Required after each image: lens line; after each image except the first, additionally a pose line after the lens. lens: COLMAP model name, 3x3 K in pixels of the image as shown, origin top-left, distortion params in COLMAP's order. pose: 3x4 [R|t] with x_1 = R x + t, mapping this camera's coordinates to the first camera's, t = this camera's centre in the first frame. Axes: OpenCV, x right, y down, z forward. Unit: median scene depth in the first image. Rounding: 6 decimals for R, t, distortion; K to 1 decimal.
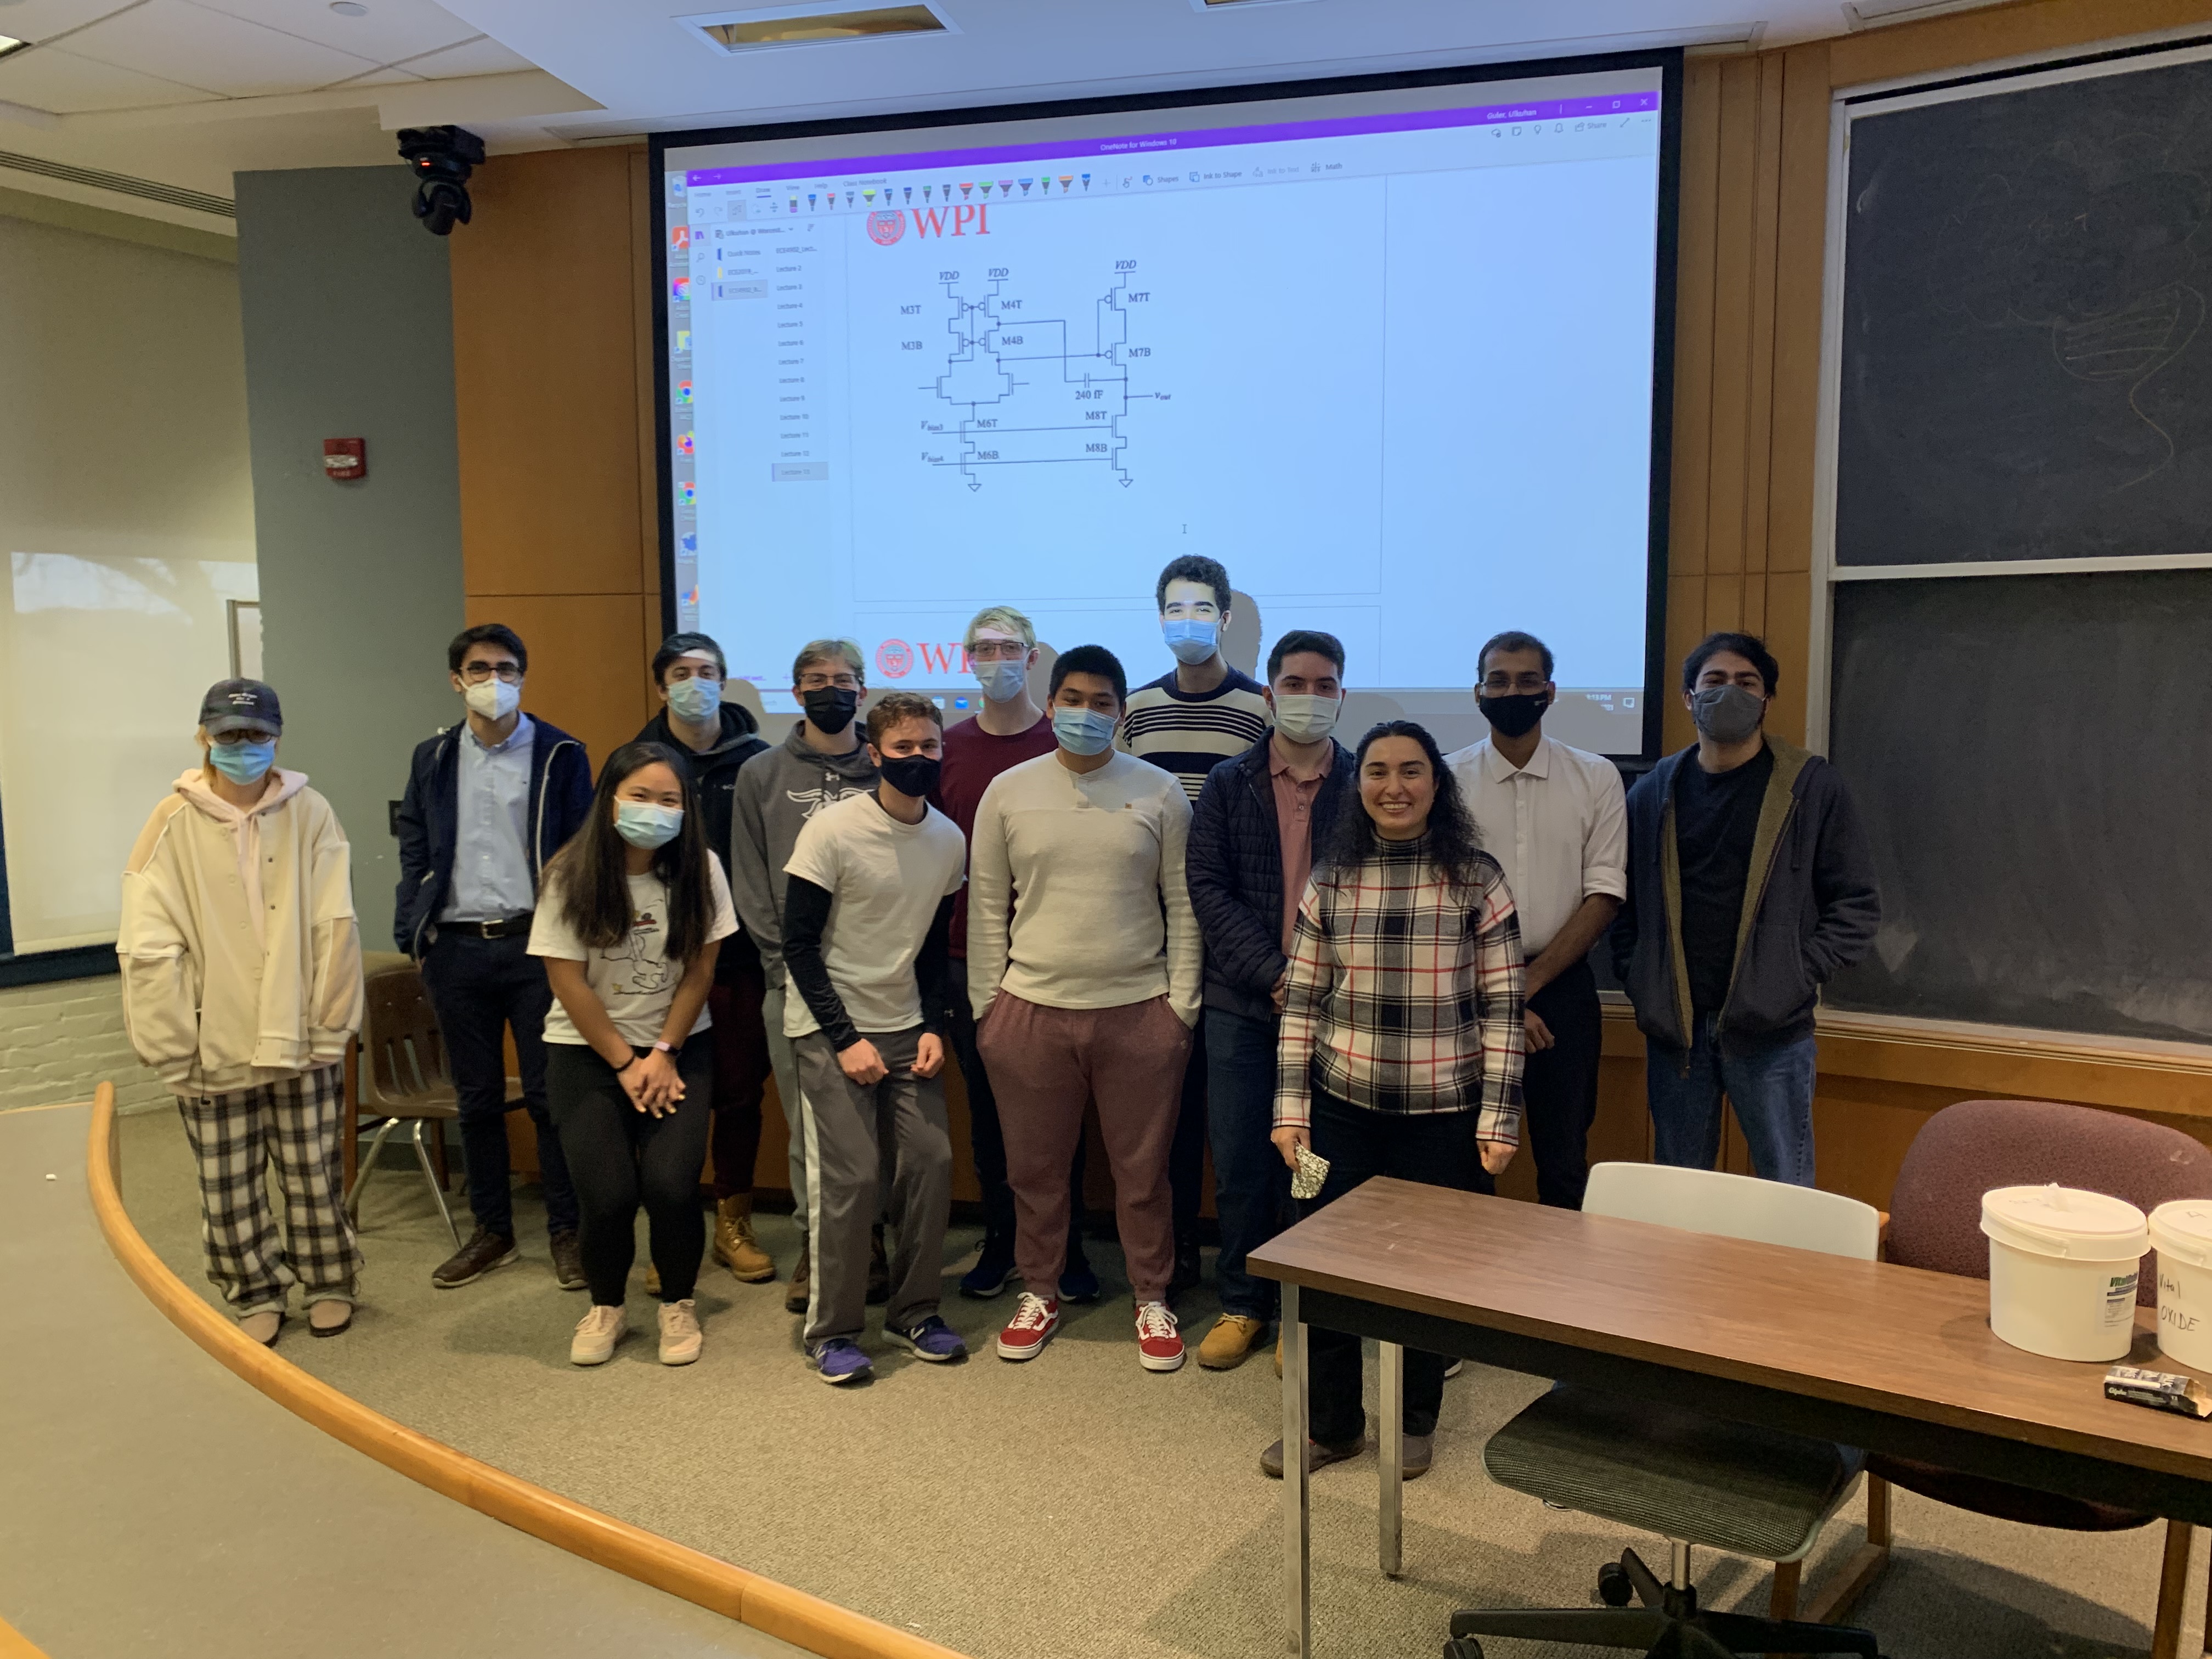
lens RADIAL K [[1695.4, 0, 1107.2], [0, 1695.4, 815.1], [0, 0, 1]] dist [0.003994, -0.005495]
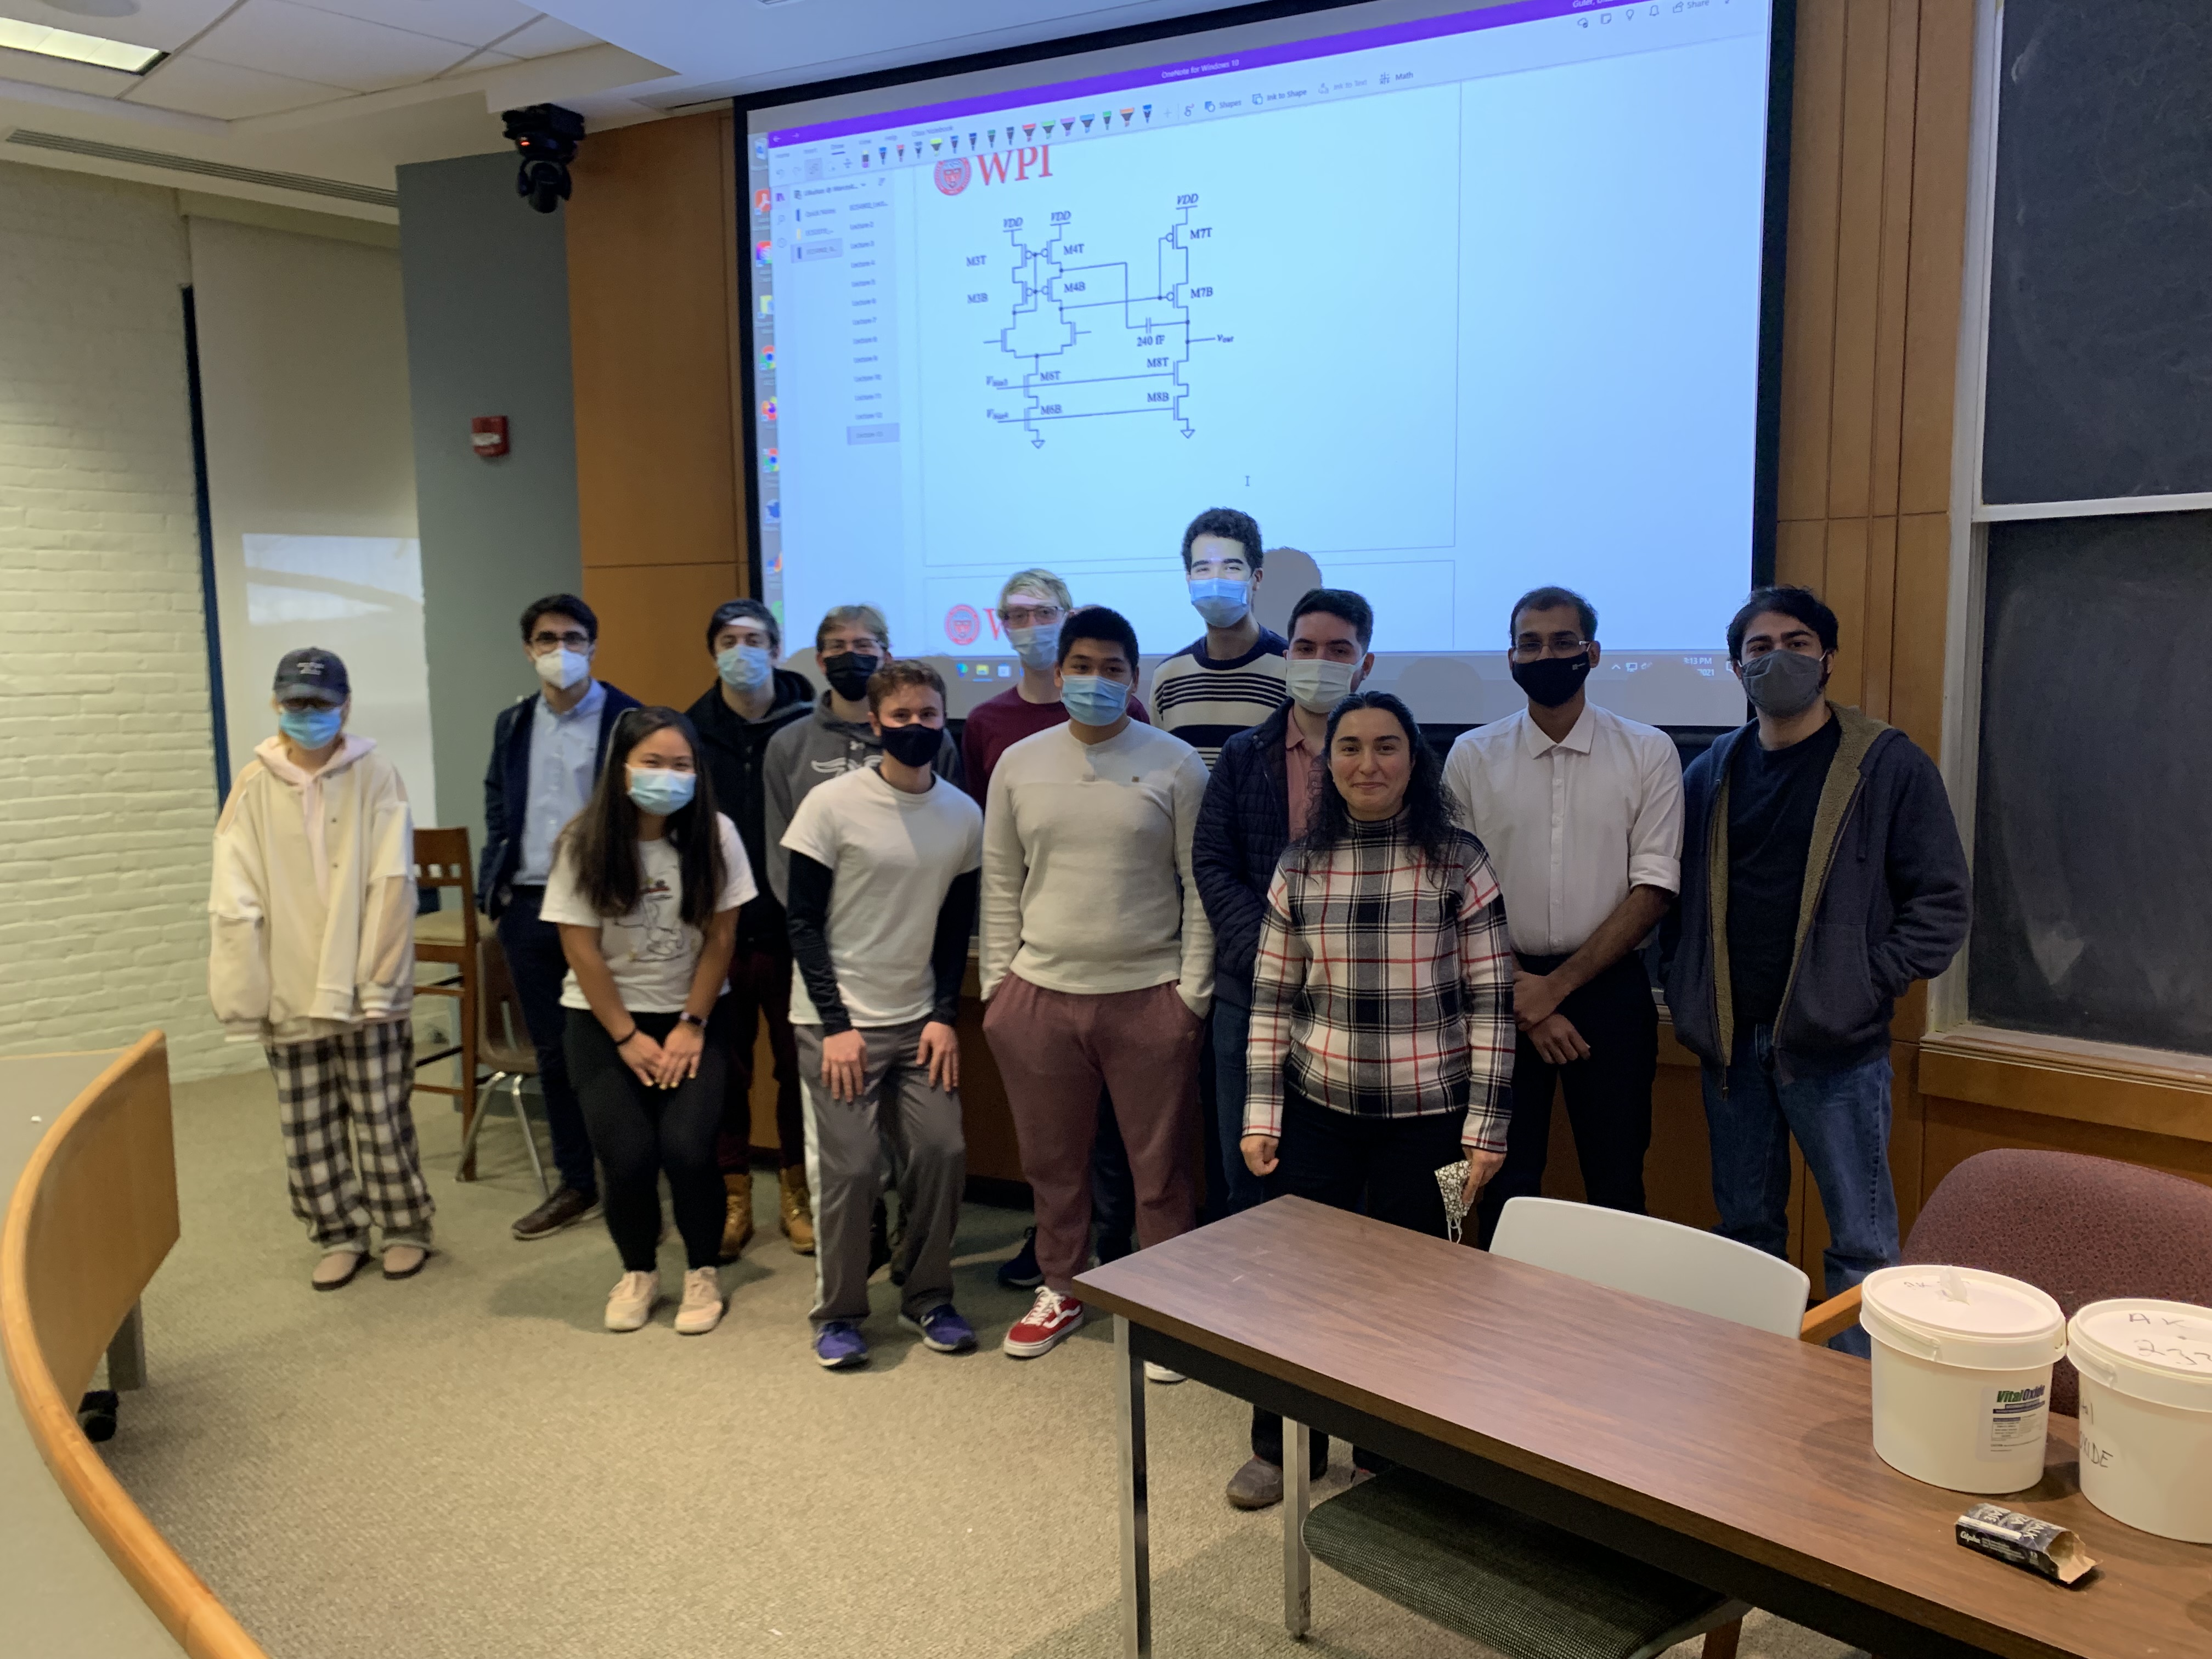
lens RADIAL K [[1700.0, 0, 1104.5], [0, 1700.0, 816.9], [0, 0, 1]] dist [-0.005259, 0.003164]
pose [[0.977169, 0.015253, -0.211916, 0.186382], [-0.011124, 0.999725, 0.020661, -0.003542], [0.212173, -0.017832, 0.977069, 0.076611]]
